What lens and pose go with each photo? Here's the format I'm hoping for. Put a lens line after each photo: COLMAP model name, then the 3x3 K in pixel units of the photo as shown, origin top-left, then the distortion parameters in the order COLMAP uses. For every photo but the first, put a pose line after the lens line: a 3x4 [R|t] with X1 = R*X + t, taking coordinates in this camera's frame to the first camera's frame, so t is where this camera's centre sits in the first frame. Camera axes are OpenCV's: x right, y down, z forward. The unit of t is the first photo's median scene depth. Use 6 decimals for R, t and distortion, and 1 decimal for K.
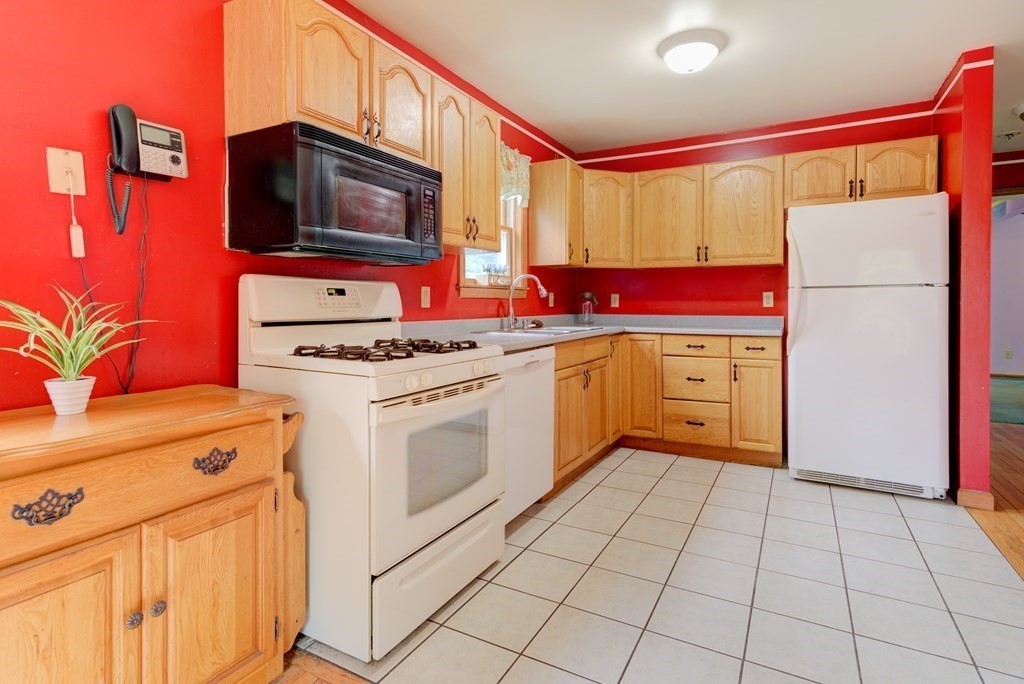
lens RADIAL K [[516.8, 0, 524.1], [0, 516.8, 305.4], [0, 0, 1]] dist [0.004353, 0.004044]
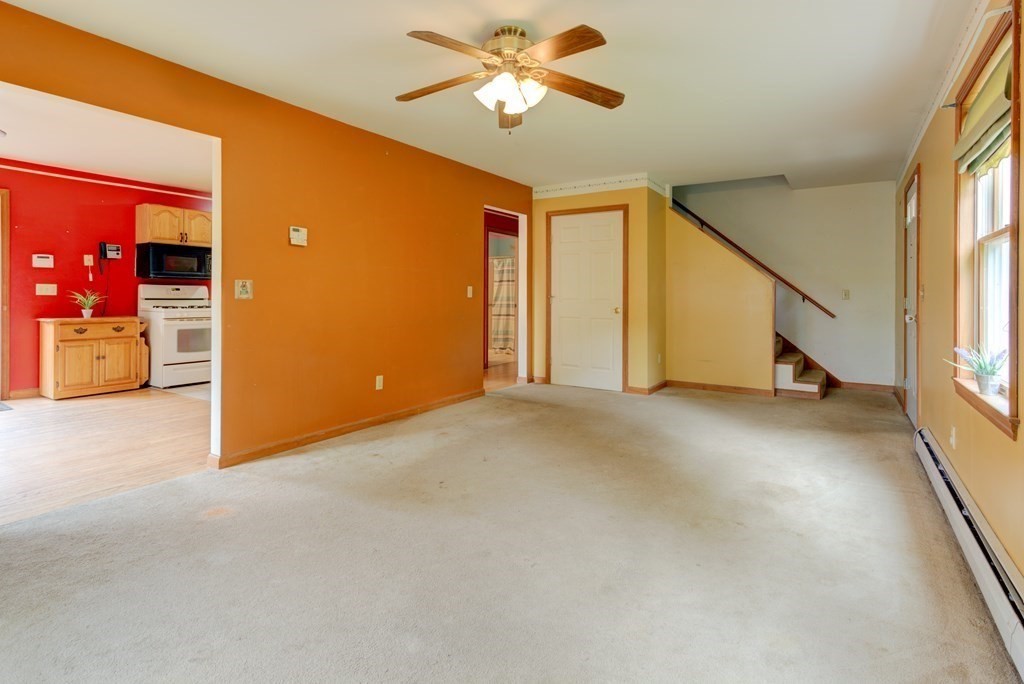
lens RADIAL K [[516.8, 0, 525.6], [0, 516.8, 294.1], [0, 0, 1]] dist [0.004353, 0.004044]
pose [[0.996540, 0.005549, -0.082934, 1.484039], [-0.006255, 0.999946, -0.008261, 0.011510], [0.082883, 0.008751, 0.996521, -1.431750]]
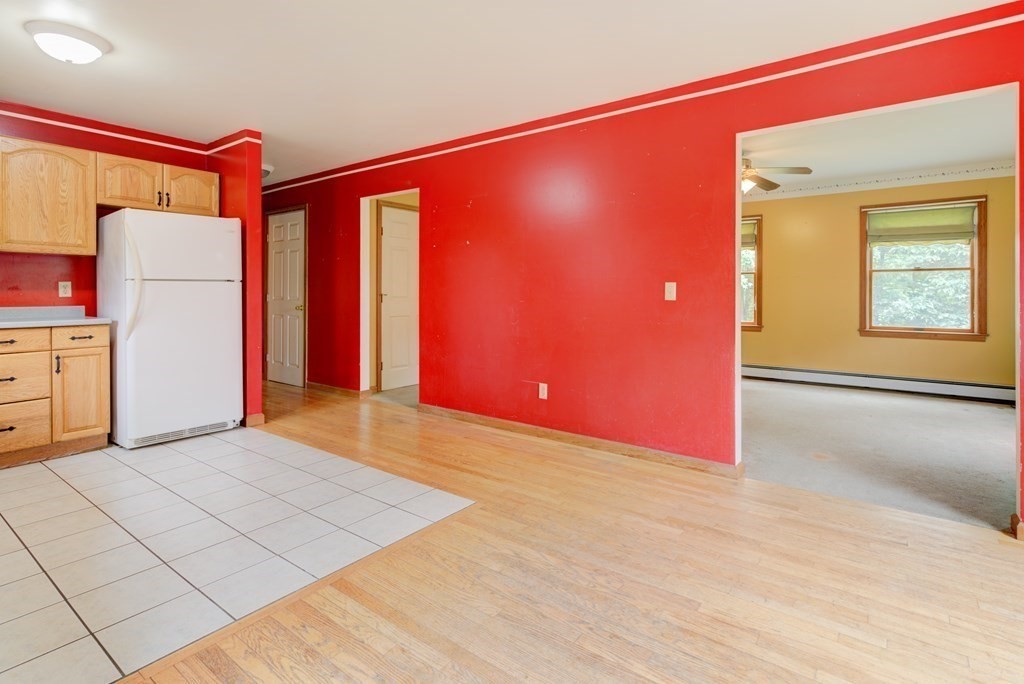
lens RADIAL K [[516.8, 0, 502.4], [0, 516.8, 287.1], [0, 0, 1]] dist [0.004353, 0.004044]
pose [[0.165471, 0.012859, 0.986131, -0.527298], [0.003444, 0.999901, -0.013616, 0.000537], [-0.986209, 0.005649, 0.165411, 0.014887]]
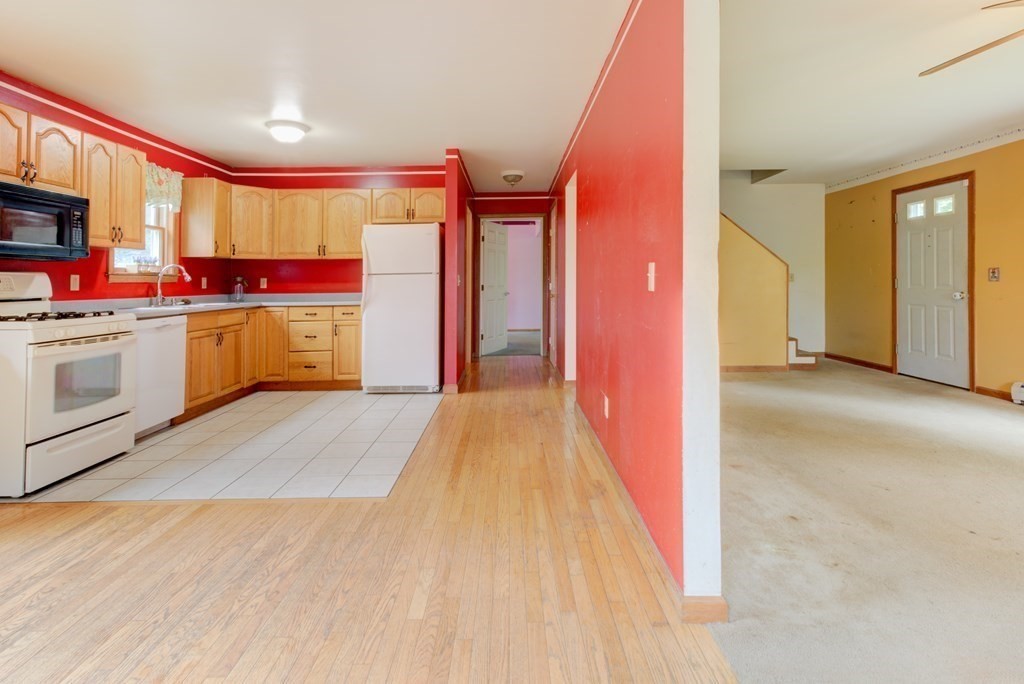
lens RADIAL K [[516.8, 0, 505.1], [0, 516.8, 265.4], [0, 0, 1]] dist [0.004353, 0.004044]
pose [[0.883001, 0.007783, 0.469307, 0.165254], [0.011356, 0.999216, -0.037938, 0.003663], [-0.469234, 0.038829, 0.882220, -0.729258]]
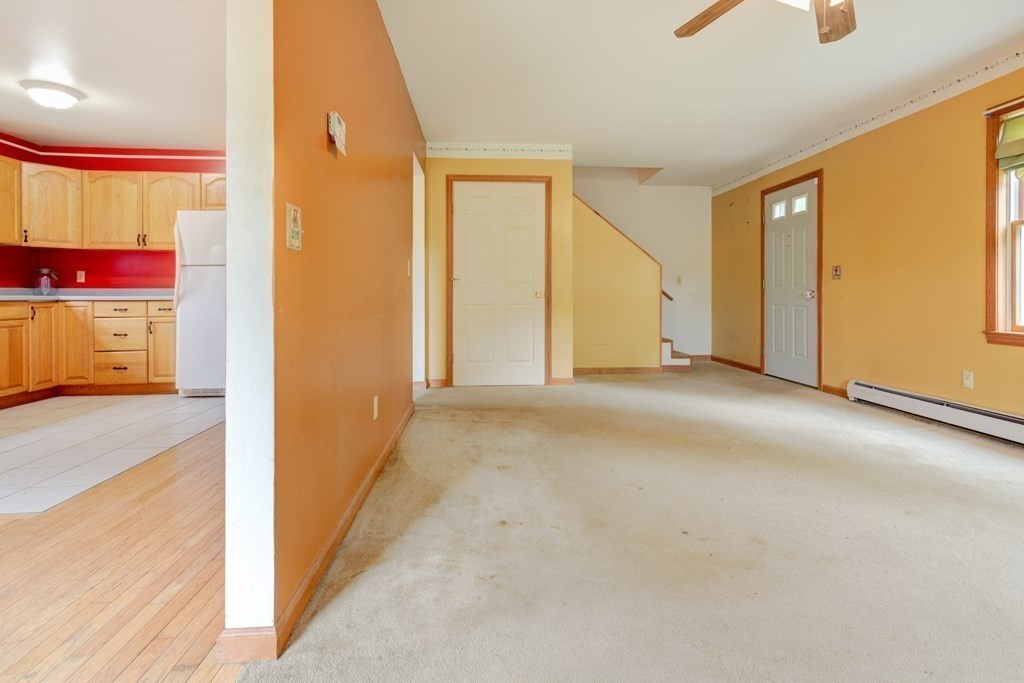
lens RADIAL K [[516.8, 0, 497.5], [0, 516.8, 286.1], [0, 0, 1]] dist [0.004353, 0.004044]
pose [[0.843867, 0.005806, 0.536521, 0.560560], [0.003658, 0.999856, -0.016575, 0.058525], [-0.536540, 0.015950, 0.843724, -0.814230]]
